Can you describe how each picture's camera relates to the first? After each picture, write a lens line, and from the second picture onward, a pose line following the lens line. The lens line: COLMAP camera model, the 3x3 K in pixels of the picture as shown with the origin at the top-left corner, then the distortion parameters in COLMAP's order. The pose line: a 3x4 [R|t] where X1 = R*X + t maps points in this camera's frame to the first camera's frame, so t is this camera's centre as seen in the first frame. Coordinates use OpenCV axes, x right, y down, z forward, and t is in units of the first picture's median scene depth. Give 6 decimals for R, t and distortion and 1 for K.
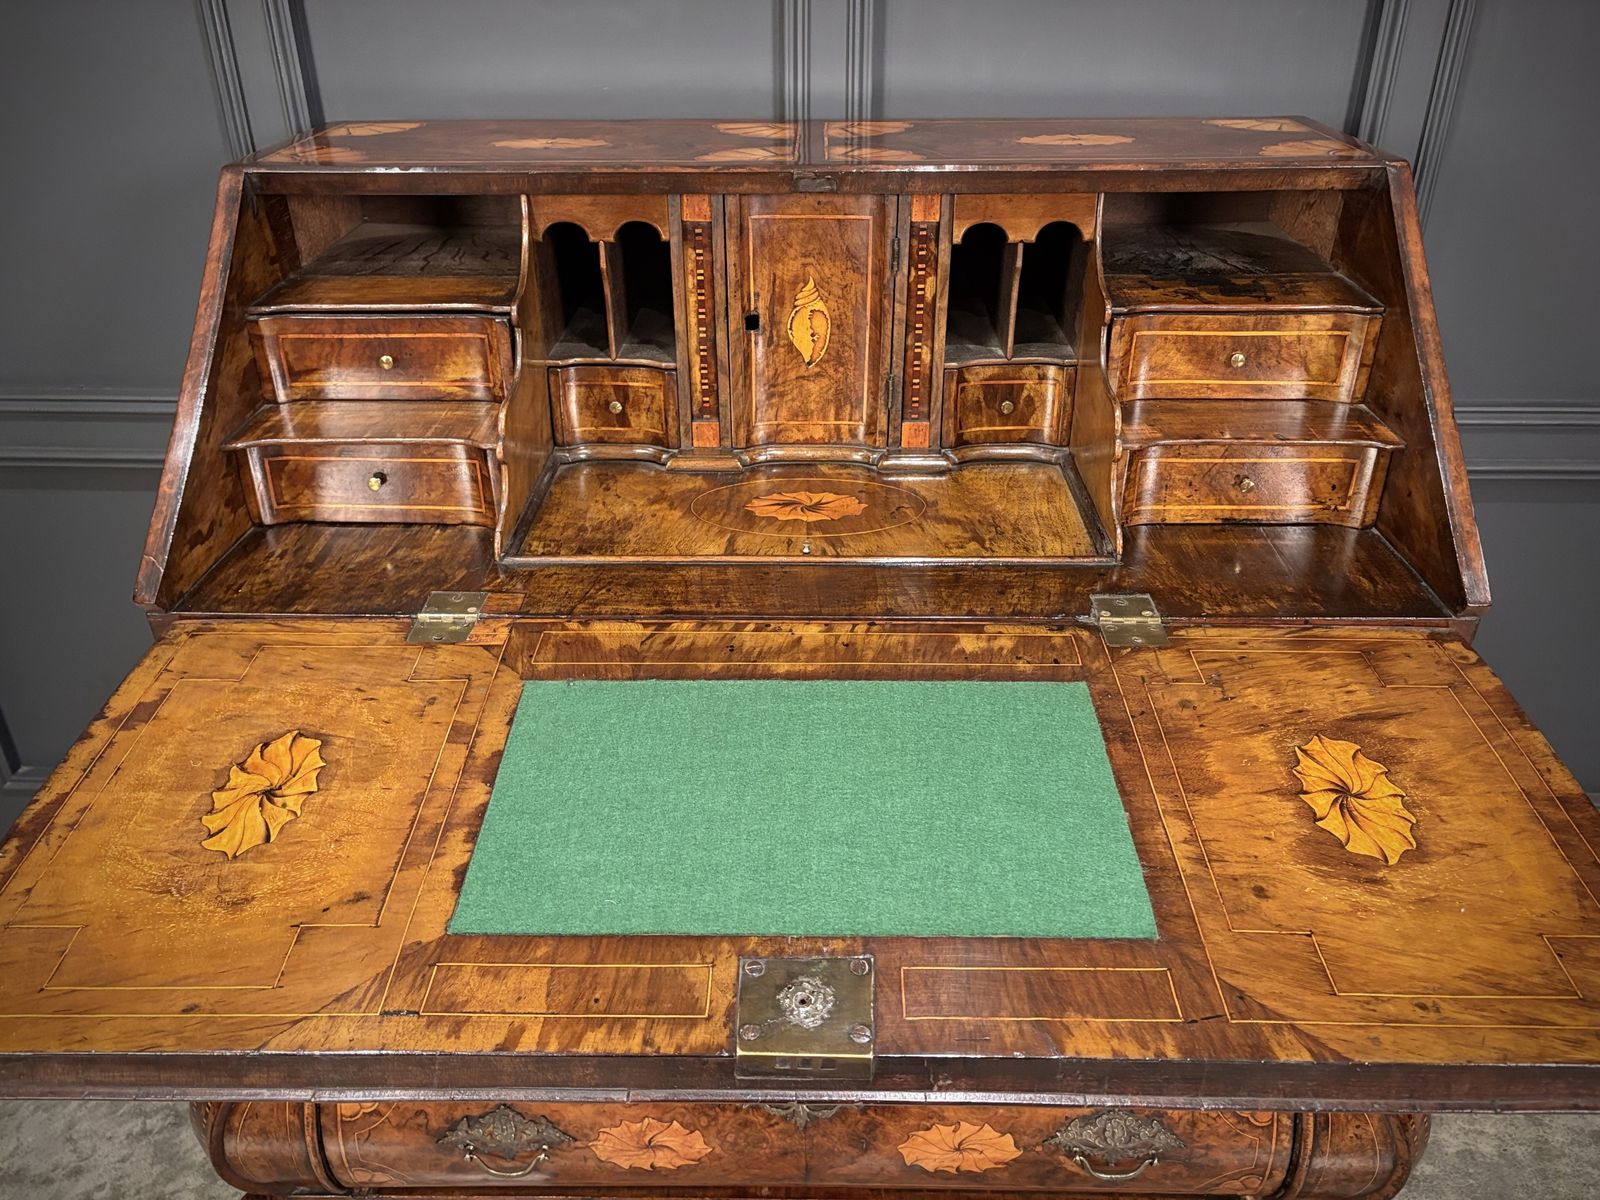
lens RADIAL K [[1223.4, 0, 795.4], [0, 1223.4, 595.5], [0, 0, 1]] dist [0.020009, 0.000817]
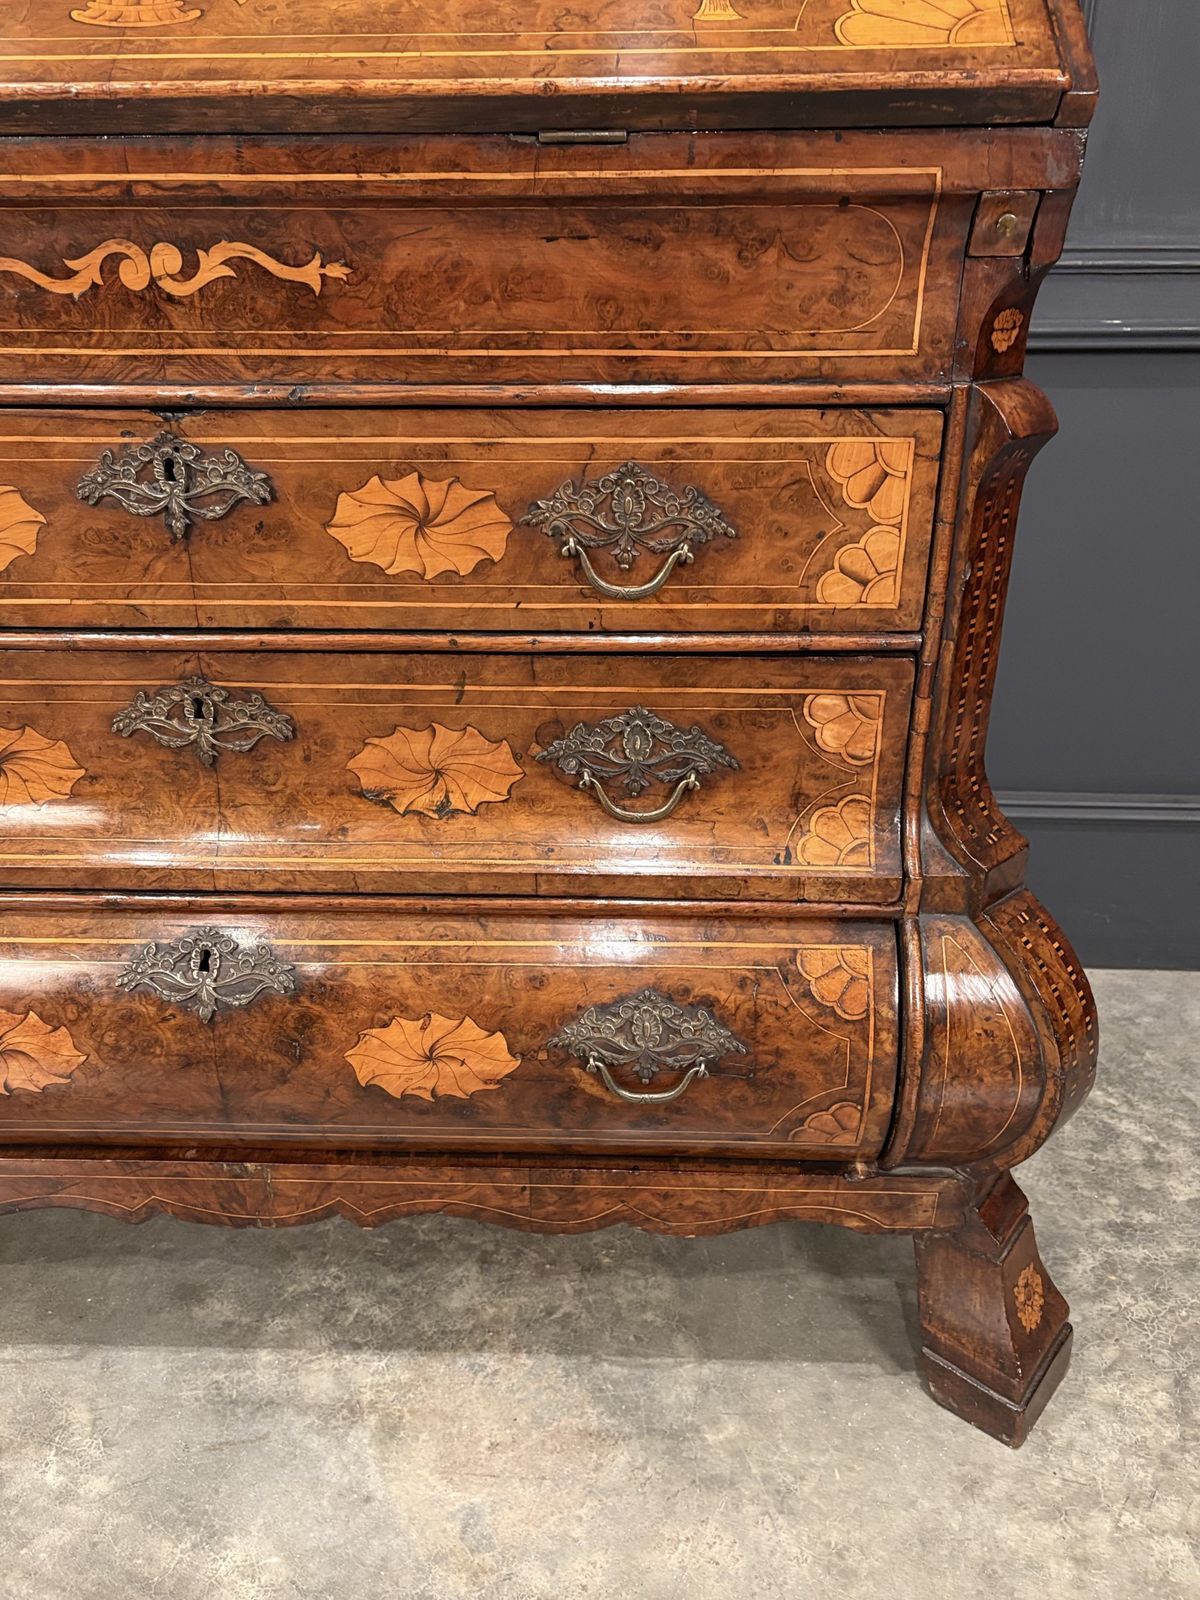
lens RADIAL K [[1230.0, 0, 601.0], [0, 1230.0, 788.6], [0, 0, 1]] dist [0.024596, -0.005203]
pose [[0.999845, 0.010746, -0.013934, 0.284420], [-0.012062, 0.995101, -0.098127, 0.432981], [0.012811, 0.098280, 0.995076, 0.331170]]
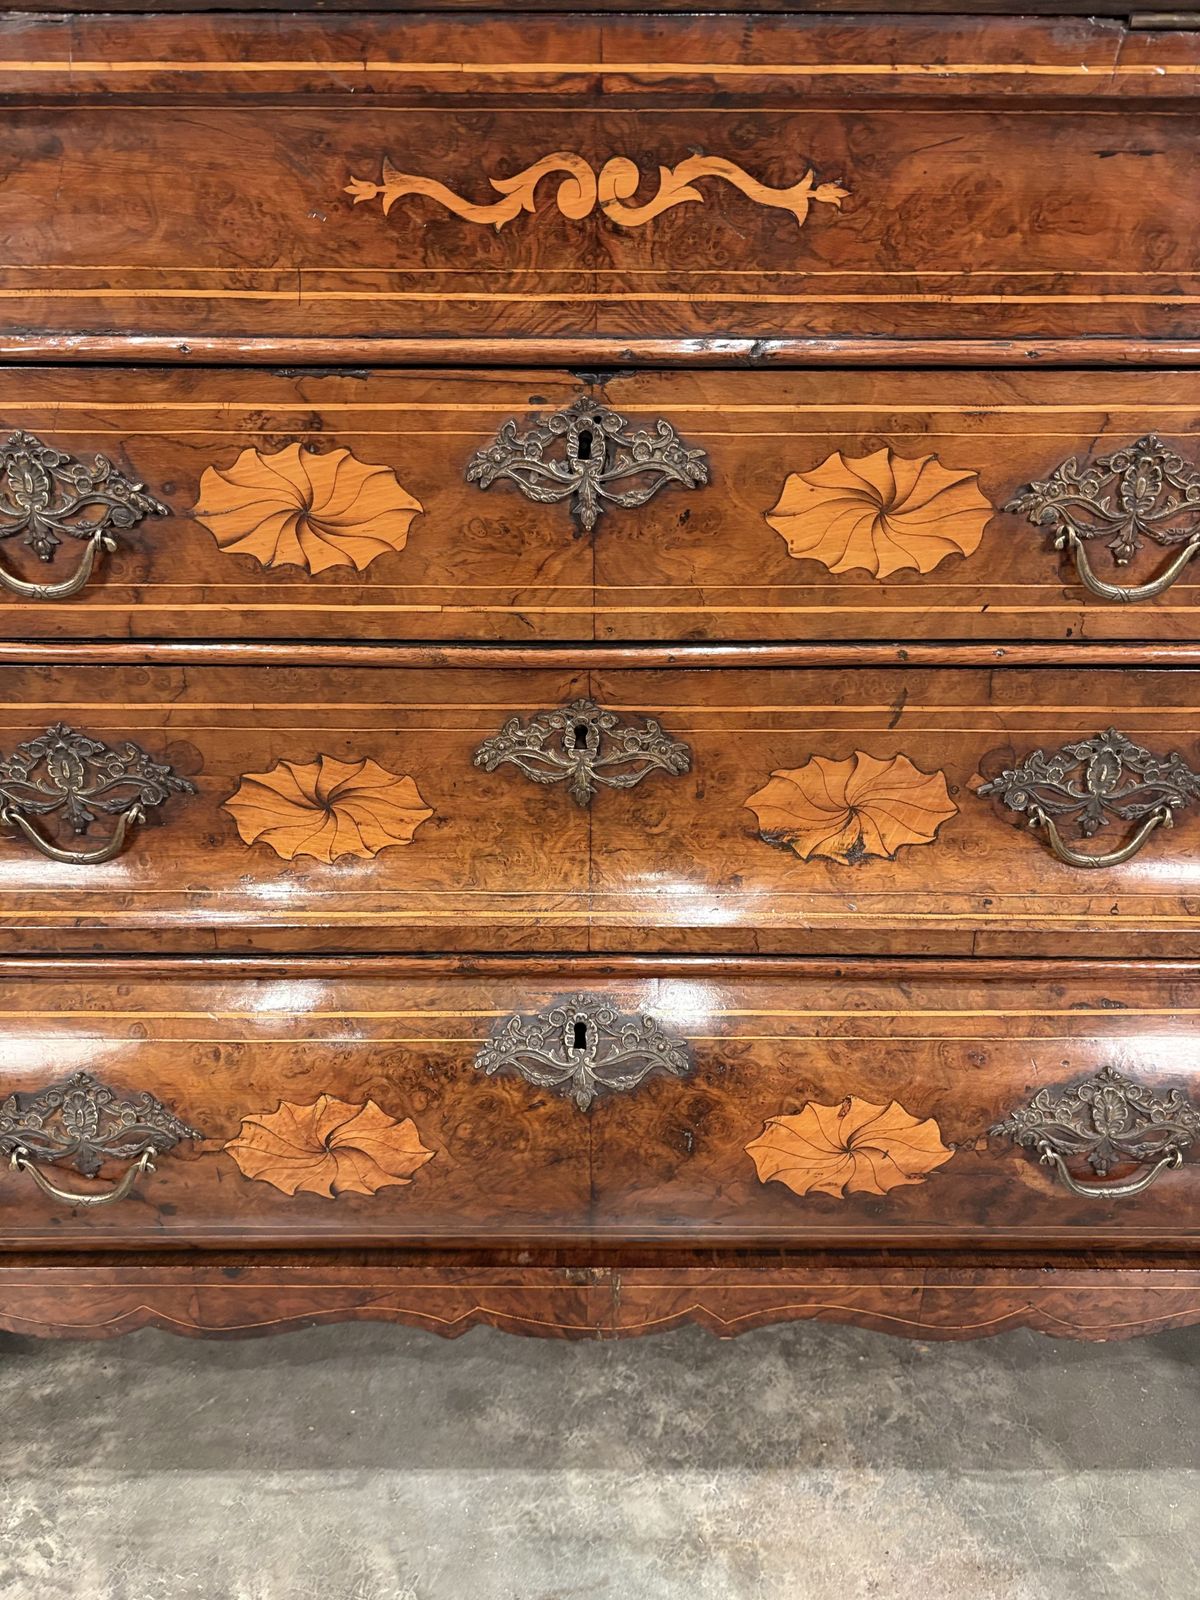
lens RADIAL K [[1178.1, 0, 600.0], [0, 1178.1, 800.0], [0, 0, 1]] dist [0.040313, -0.049581]
pose [[0.999725, 0.003162, 0.023234, -0.001336], [-0.000839, 0.995054, -0.099330, 0.402655], [-0.023433, 0.099284, 0.994783, 0.492014]]
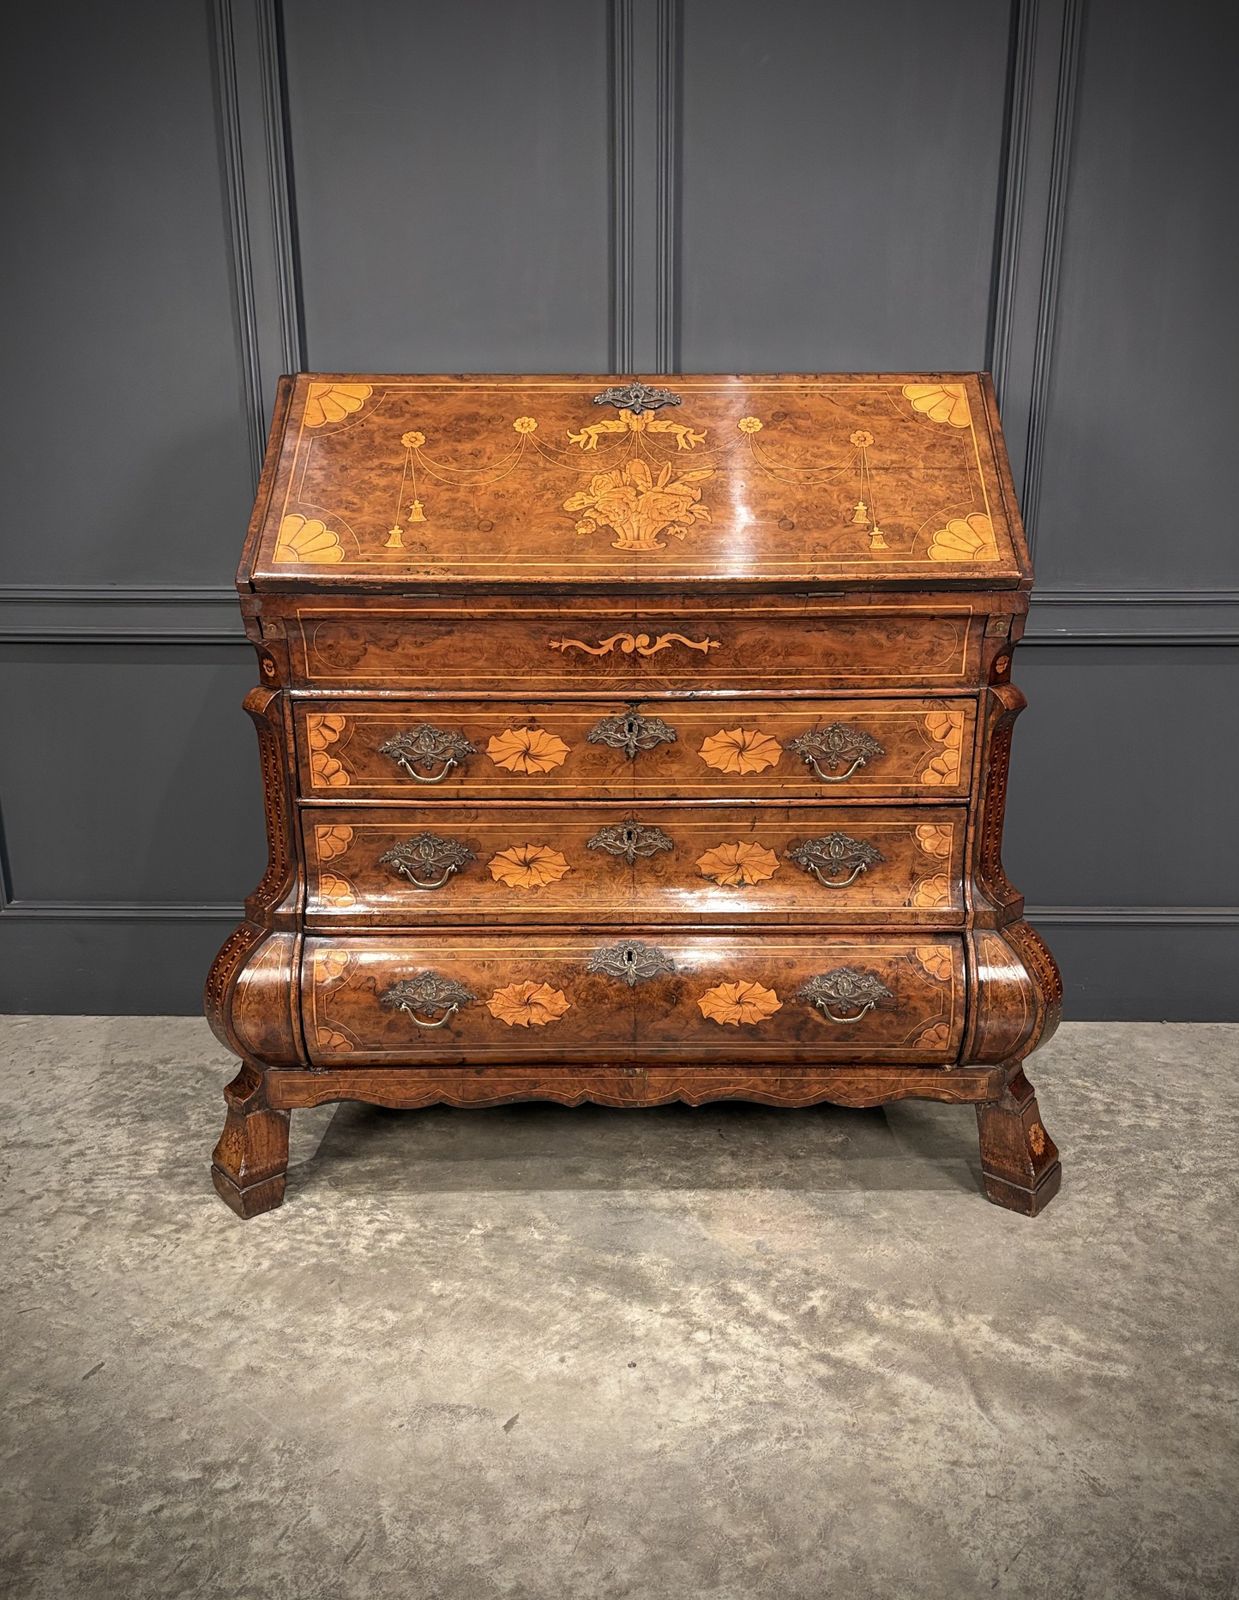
lens RADIAL K [[1320.8, 0, 625.1], [0, 1320.8, 857.7], [0, 0, 1]] dist [0.108723, -0.171144]
pose [[0.999891, -0.000497, 0.014728, -0.030891], [0.003634, 0.976889, -0.213716, 0.733156], [-0.014281, 0.213747, 0.976785, -0.680422]]
